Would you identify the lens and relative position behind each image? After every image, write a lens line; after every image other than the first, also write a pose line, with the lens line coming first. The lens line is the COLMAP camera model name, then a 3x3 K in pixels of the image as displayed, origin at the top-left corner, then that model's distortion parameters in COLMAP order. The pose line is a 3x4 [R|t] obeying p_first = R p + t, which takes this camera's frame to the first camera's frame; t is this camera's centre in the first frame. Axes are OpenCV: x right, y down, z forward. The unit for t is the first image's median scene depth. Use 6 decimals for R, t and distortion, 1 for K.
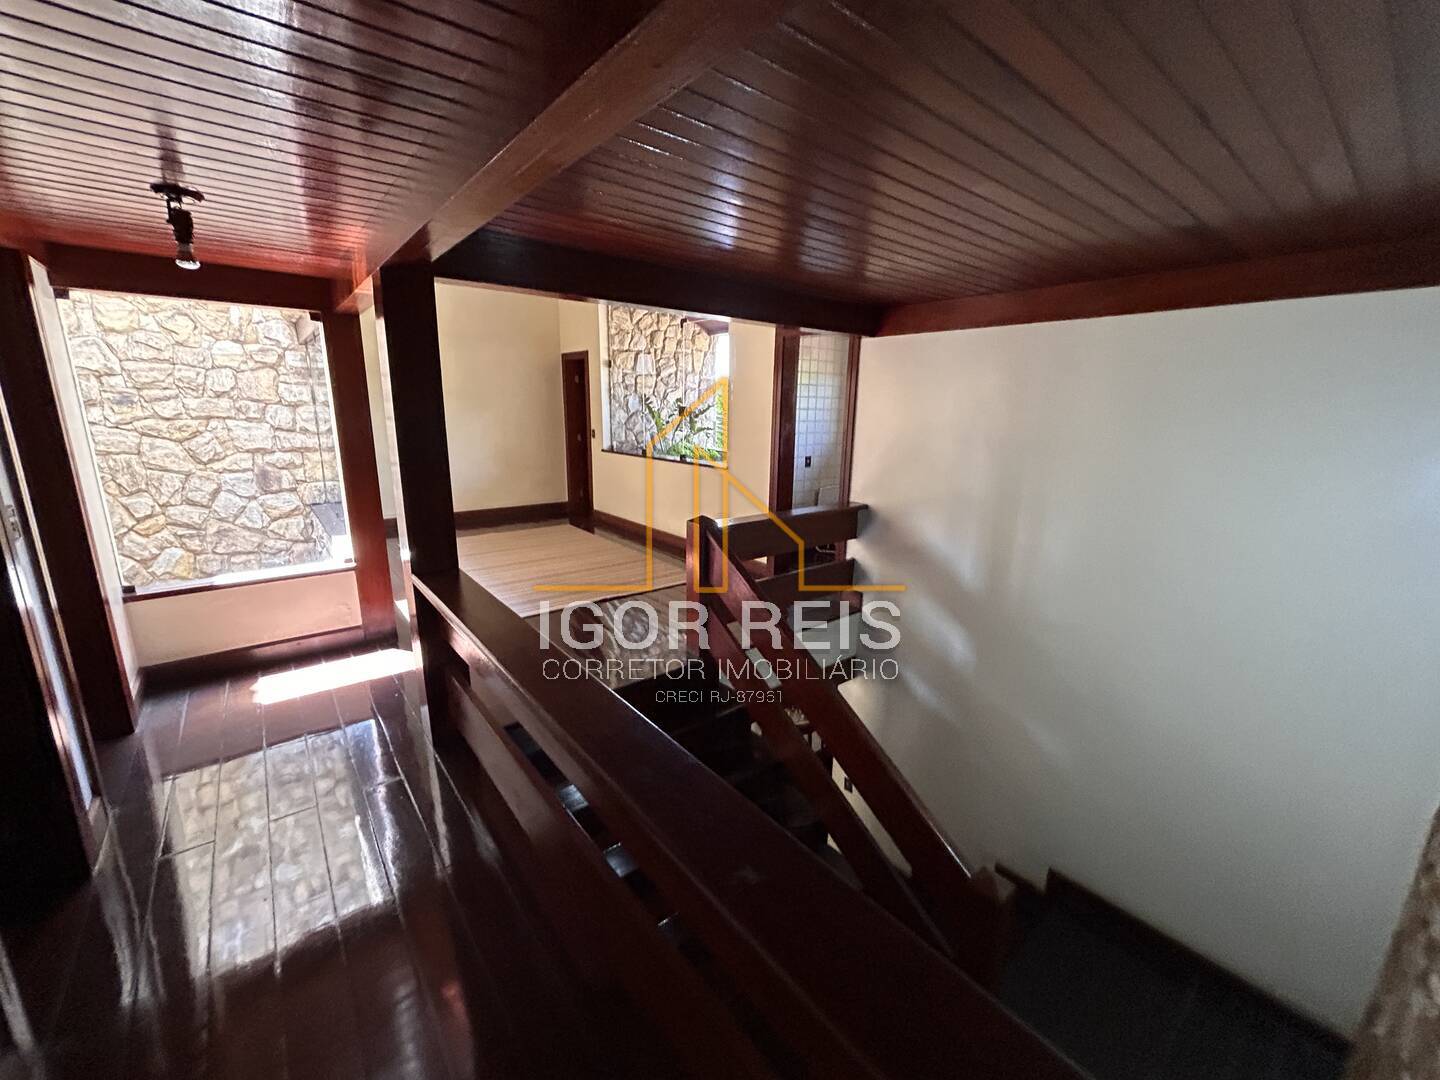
lens RADIAL K [[581.0, 0, 719.6], [0, 581.0, 543.3], [0, 0, 1]] dist [-0.005403, 0.006749]
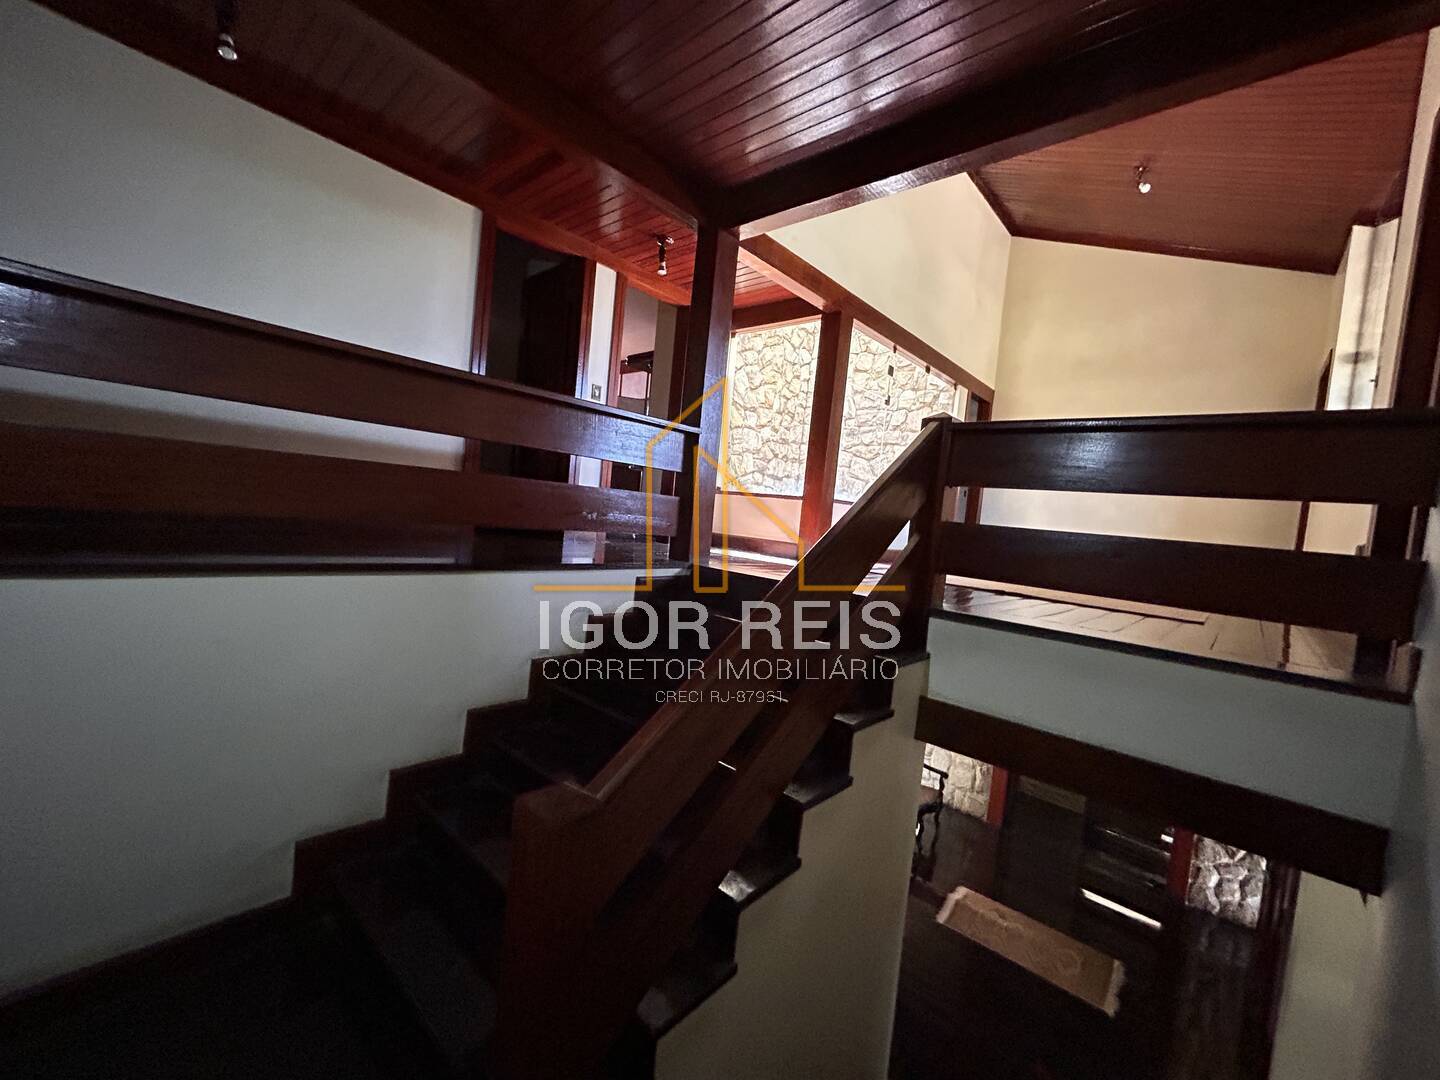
lens RADIAL K [[580.6, 0, 720.0], [0, 580.6, 540.0], [0, 0, 1]] dist [-0.006334, 0.000002]
pose [[0.160051, 0.049482, -0.985868, 0.319295], [-0.311840, 0.950130, -0.002938, 0.093957], [0.936557, 0.307903, 0.167499, 0.303791]]
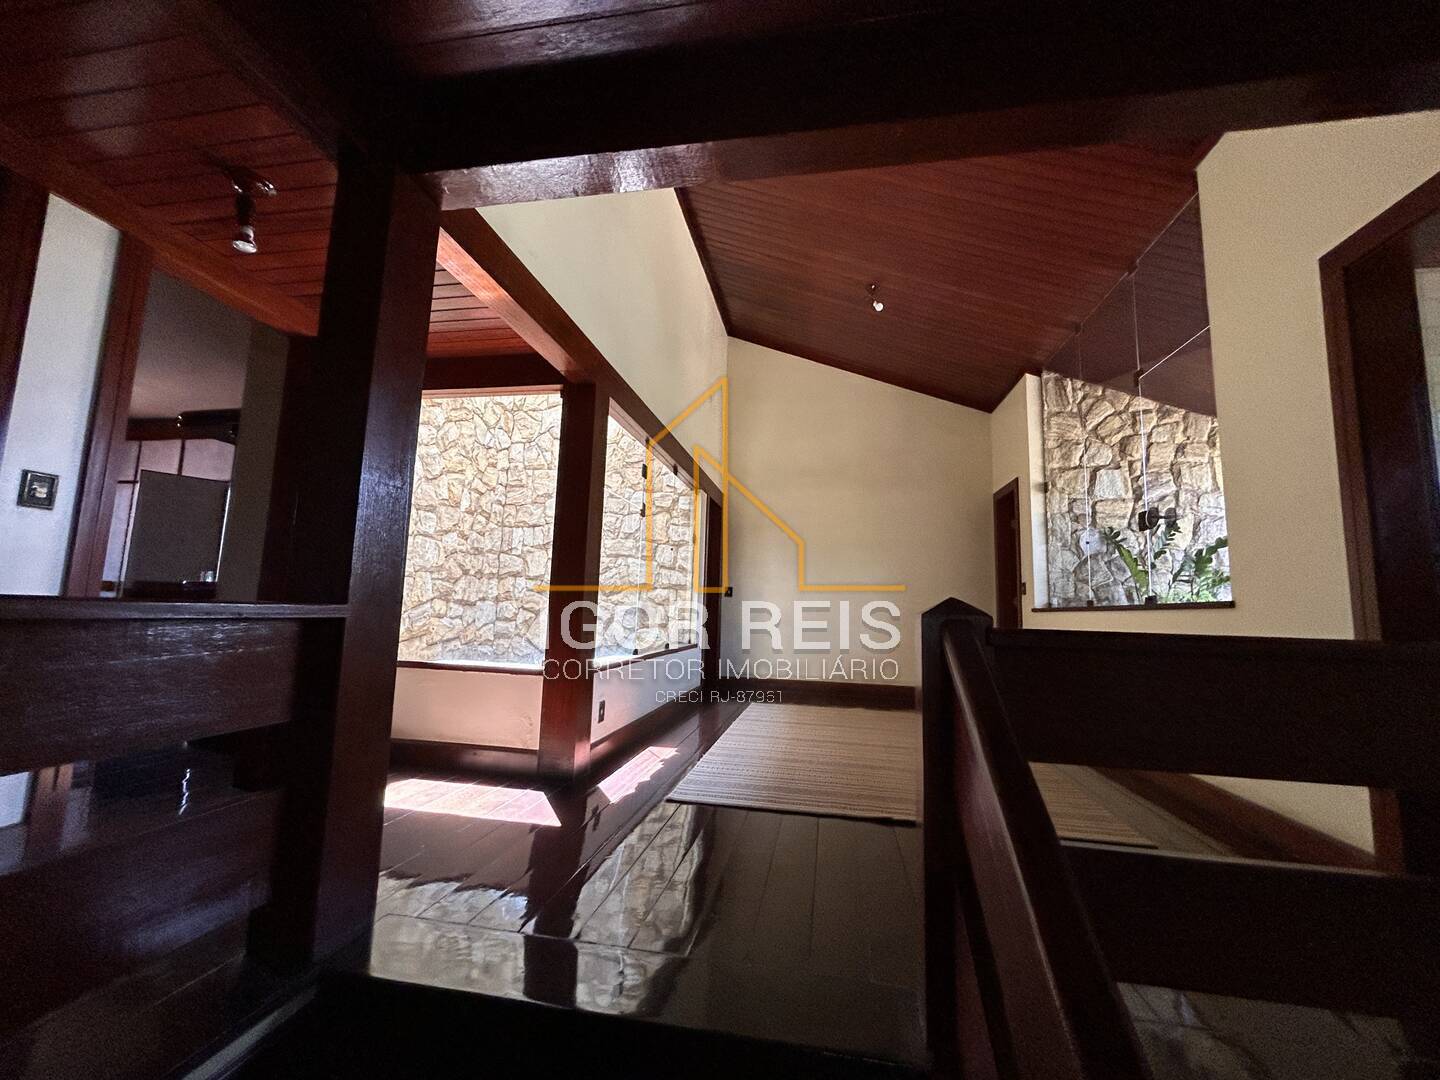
lens RADIAL K [[581.0, 0, 719.6], [0, 581.0, 543.3], [0, 0, 1]] dist [-0.005403, 0.006749]
pose [[0.652721, -0.081644, -0.753186, 0.074616], [-0.193871, 0.943072, -0.270238, 0.019738], [0.732372, 0.322411, 0.599735, 0.307672]]
